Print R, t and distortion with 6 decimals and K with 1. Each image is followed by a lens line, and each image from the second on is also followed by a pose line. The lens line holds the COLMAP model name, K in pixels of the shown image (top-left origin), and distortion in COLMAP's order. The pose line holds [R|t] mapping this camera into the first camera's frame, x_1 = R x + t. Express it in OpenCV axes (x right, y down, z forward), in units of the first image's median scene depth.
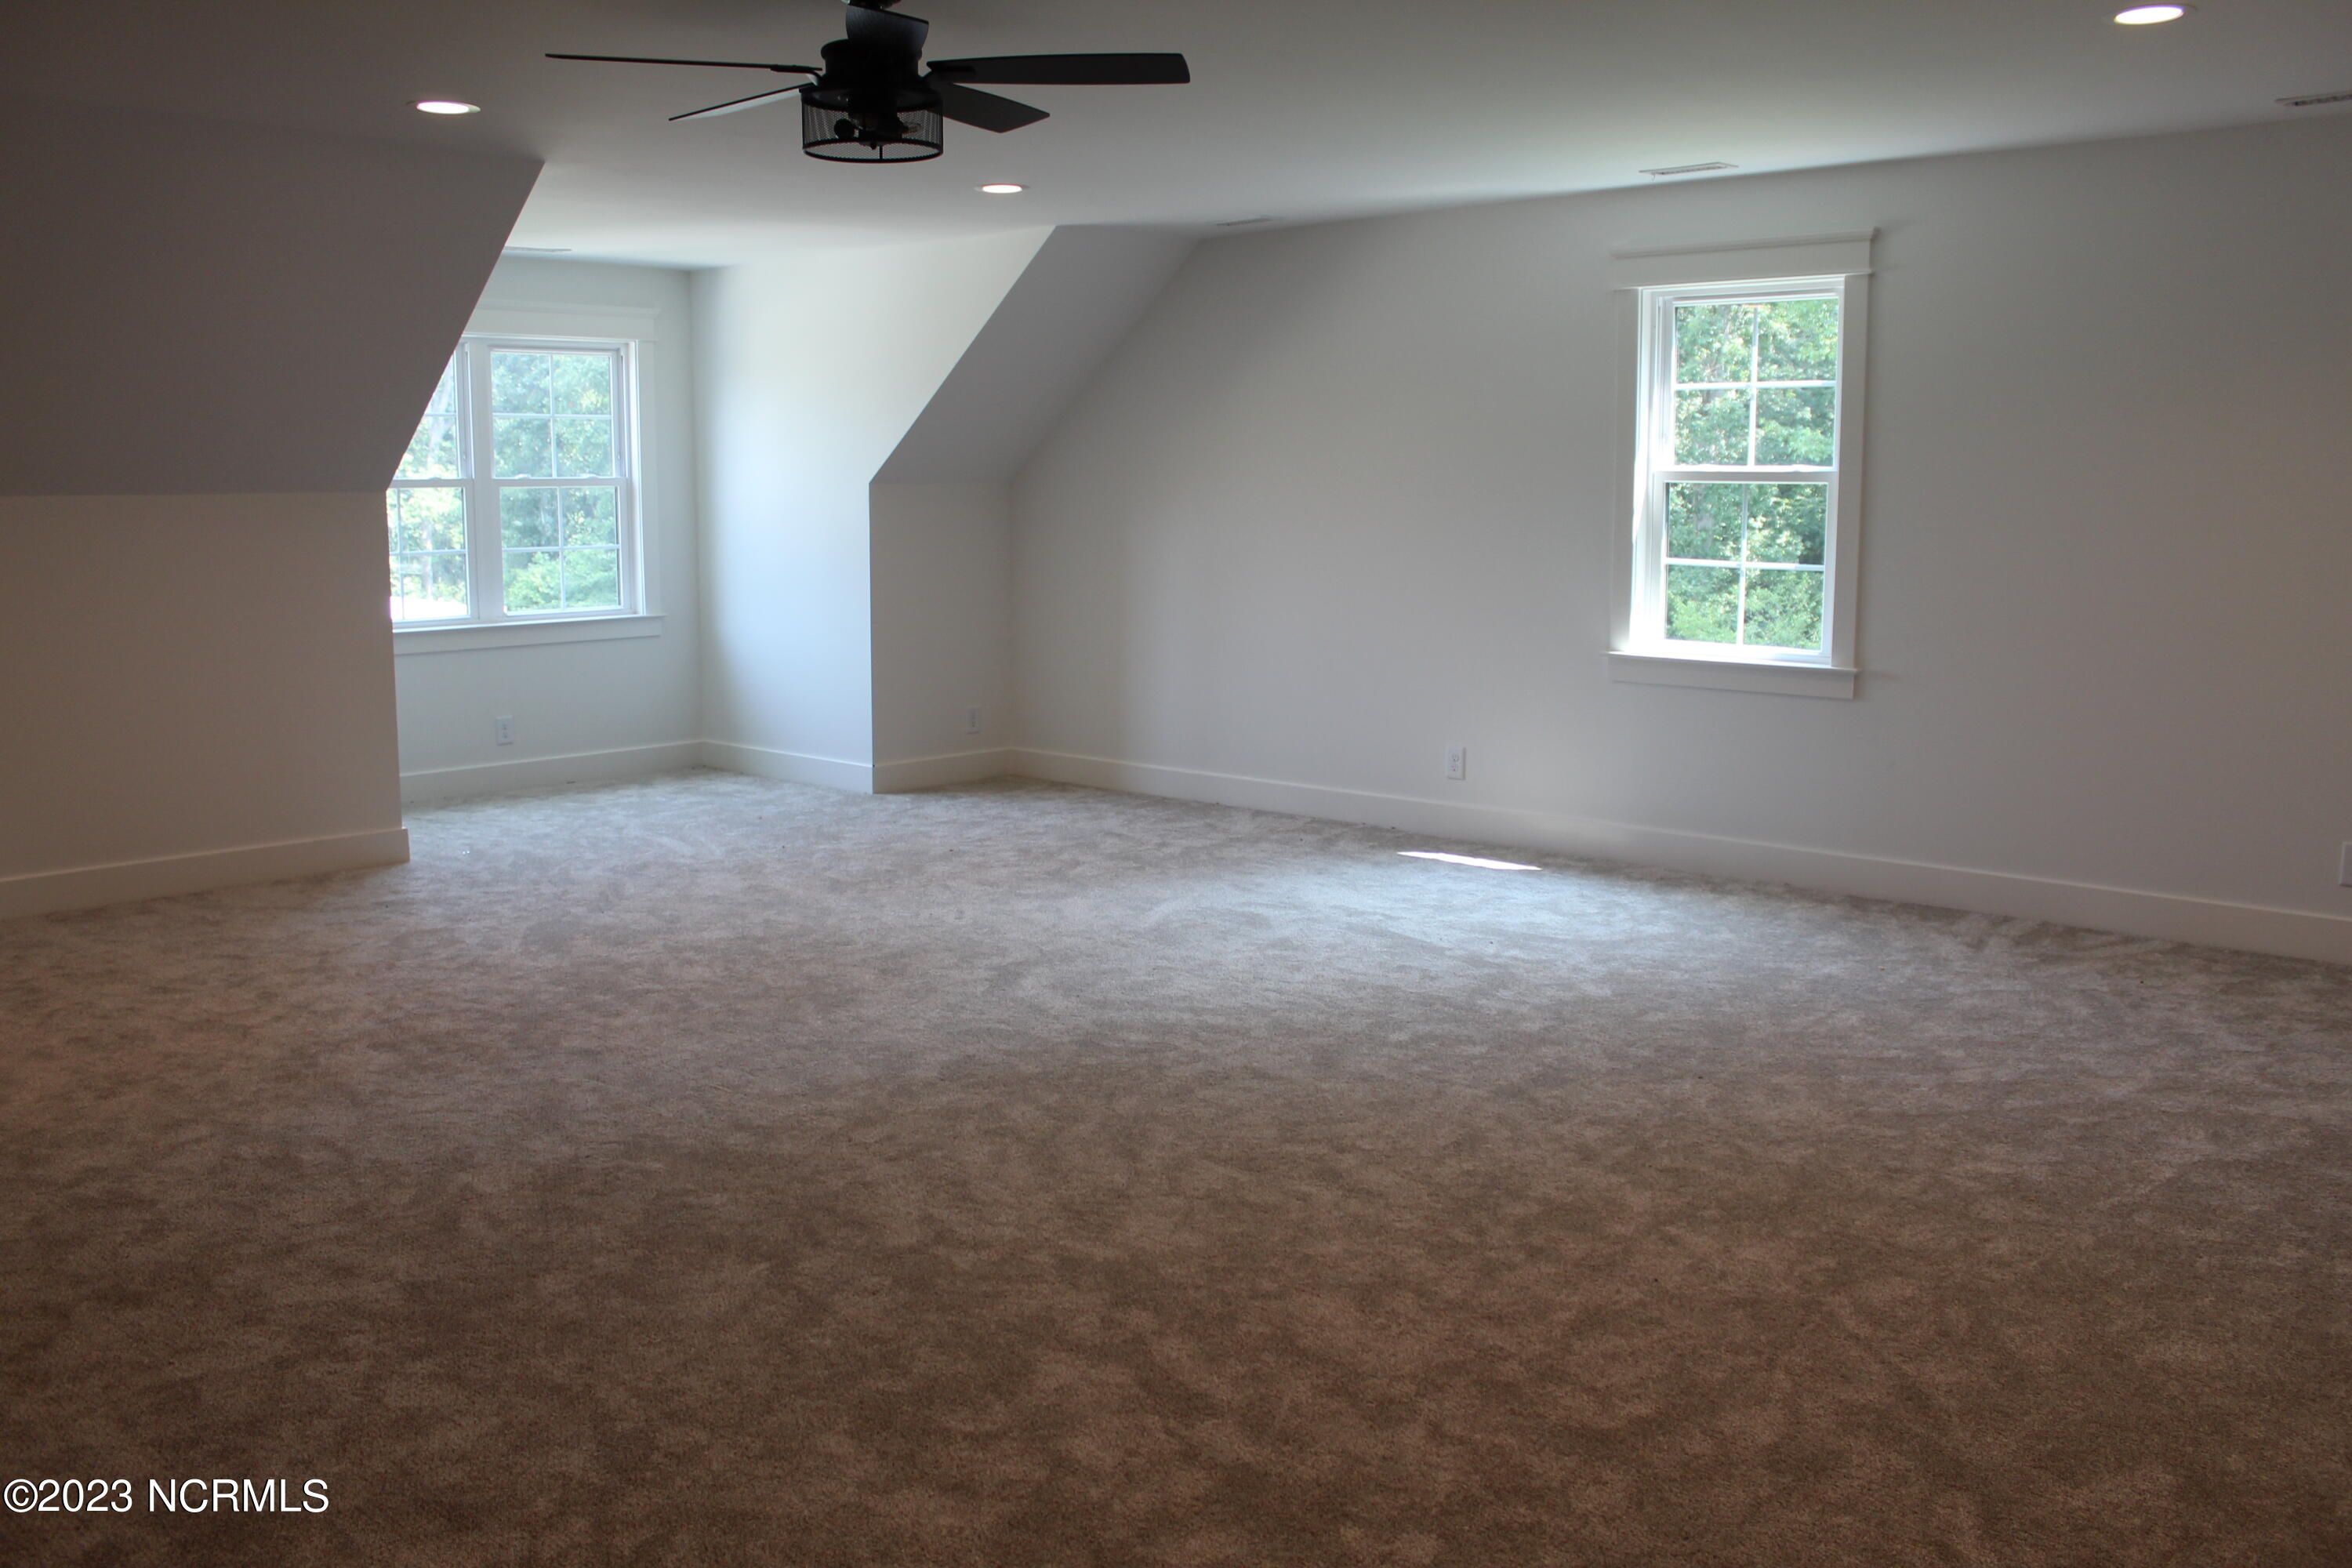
lens RADIAL K [[1945.5, 0, 1176.0], [0, 1945.5, 784.0], [0, 0, 1]] dist [-0.166348, 0.143438]
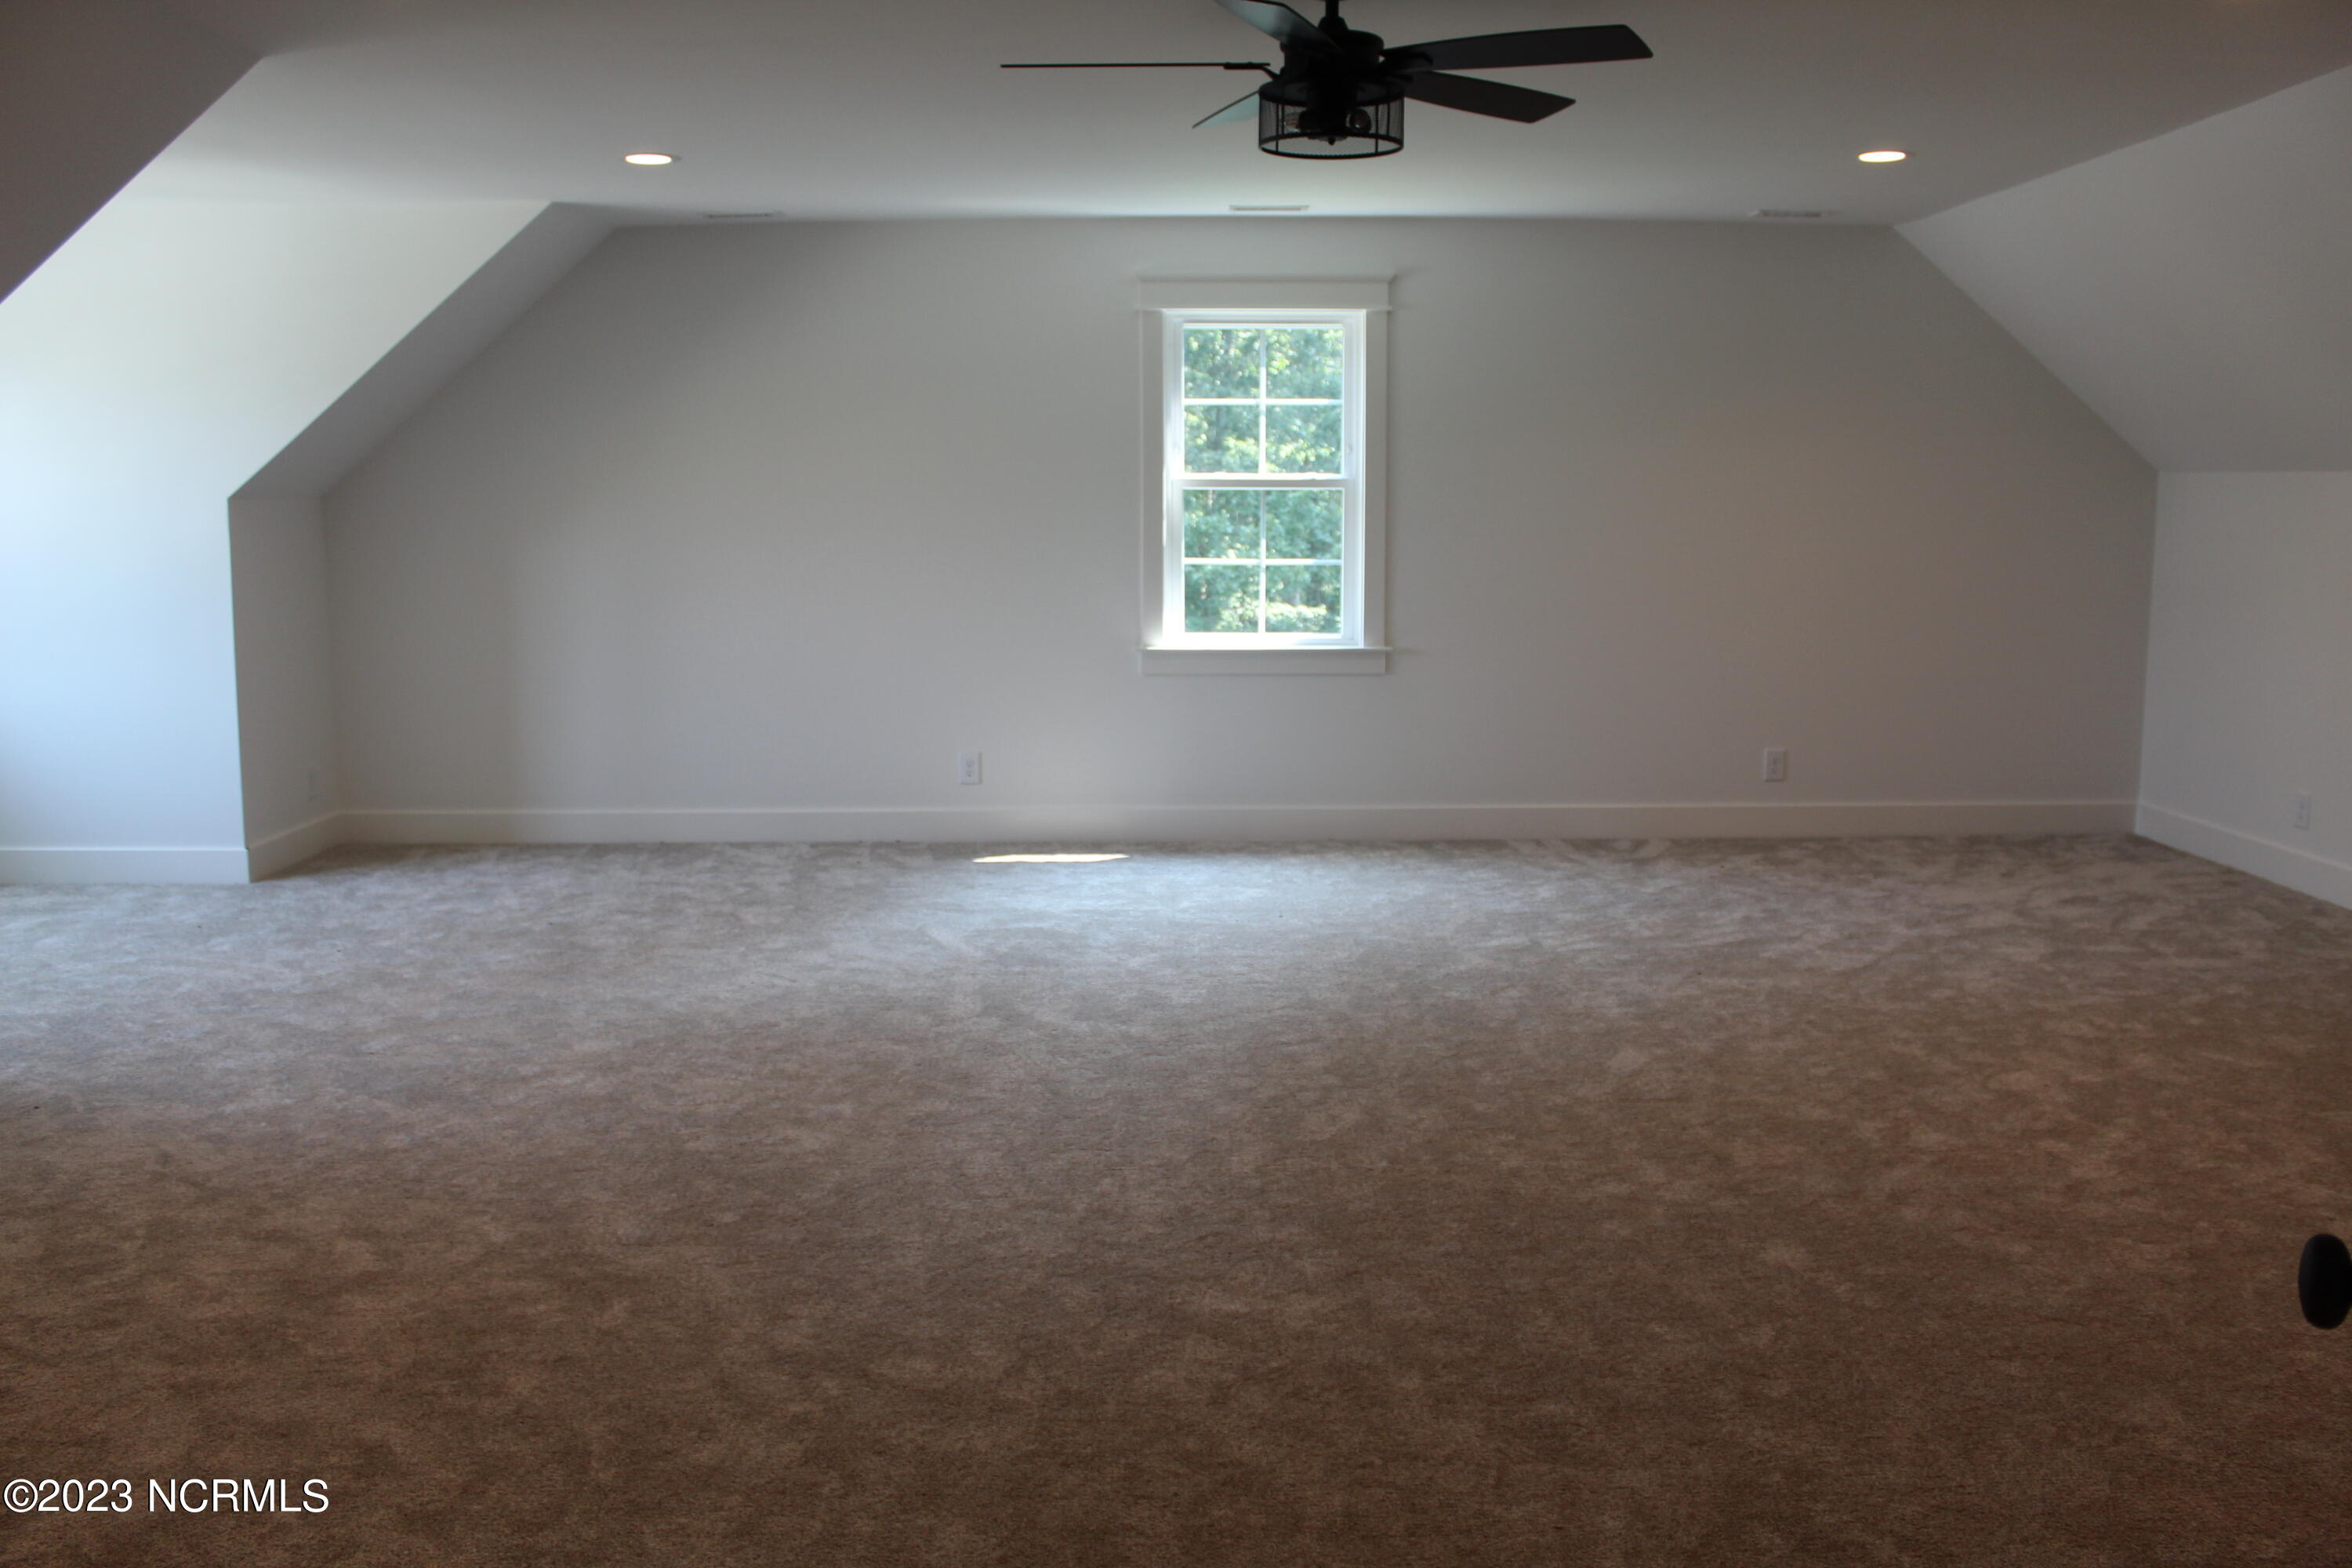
lens RADIAL K [[1945.5, 0, 1176.0], [0, 1945.5, 784.0], [0, 0, 1]] dist [-0.166348, 0.143438]
pose [[0.727129, -0.099783, 0.679210, -0.531552], [0.103385, 0.994013, 0.035352, -0.031288], [-0.678671, 0.044515, 0.733092, 0.210516]]
